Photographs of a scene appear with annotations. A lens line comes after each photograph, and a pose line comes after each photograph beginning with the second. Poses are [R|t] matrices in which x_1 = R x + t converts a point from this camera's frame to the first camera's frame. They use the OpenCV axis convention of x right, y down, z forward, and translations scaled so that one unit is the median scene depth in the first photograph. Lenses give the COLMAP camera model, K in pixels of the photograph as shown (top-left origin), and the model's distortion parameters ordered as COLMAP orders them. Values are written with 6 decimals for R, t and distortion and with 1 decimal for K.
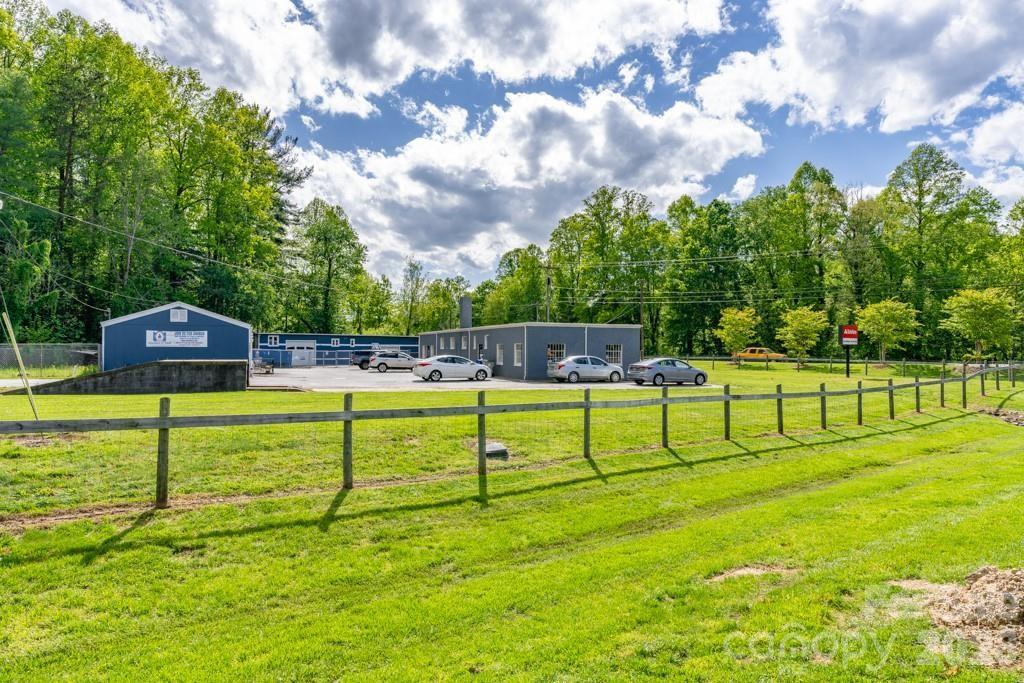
lens RADIAL K [[662.1, 0, 510.9], [0, 662.1, 337.9], [0, 0, 1]] dist [-0.006318, 0.000030]
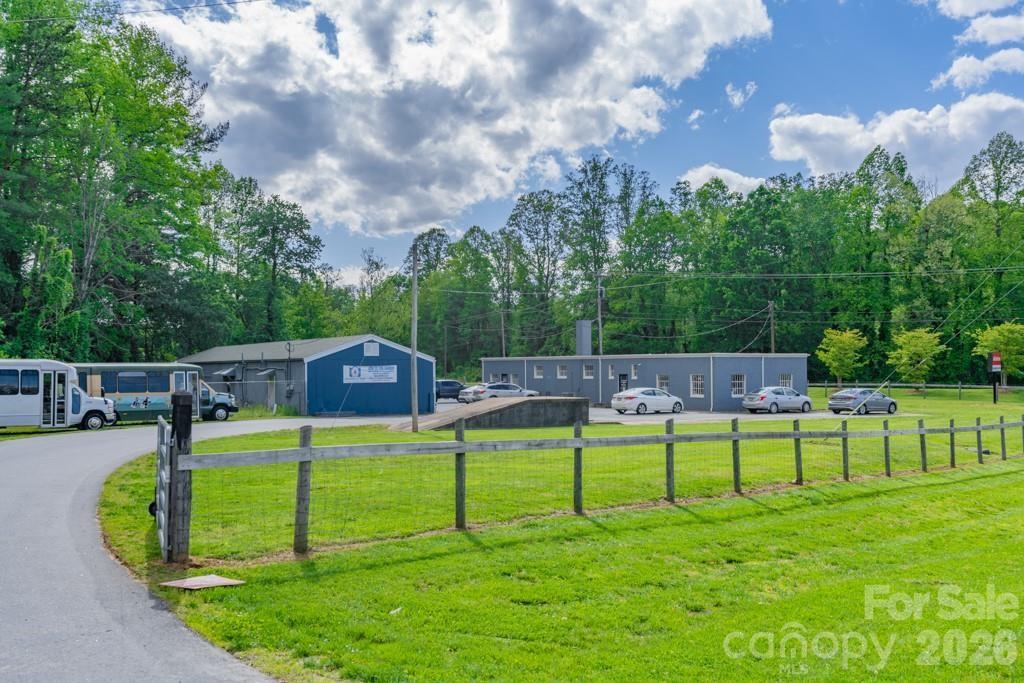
lens RADIAL K [[1060.7, 0, 512.8], [0, 1060.7, 343.0], [0, 0, 1]] dist [0.007018, 0.000000]
pose [[0.980204, -0.004823, 0.197929, -0.593255], [0.005912, 0.999970, -0.004910, -0.033275], [-0.197899, 0.005983, 0.980204, -0.495876]]
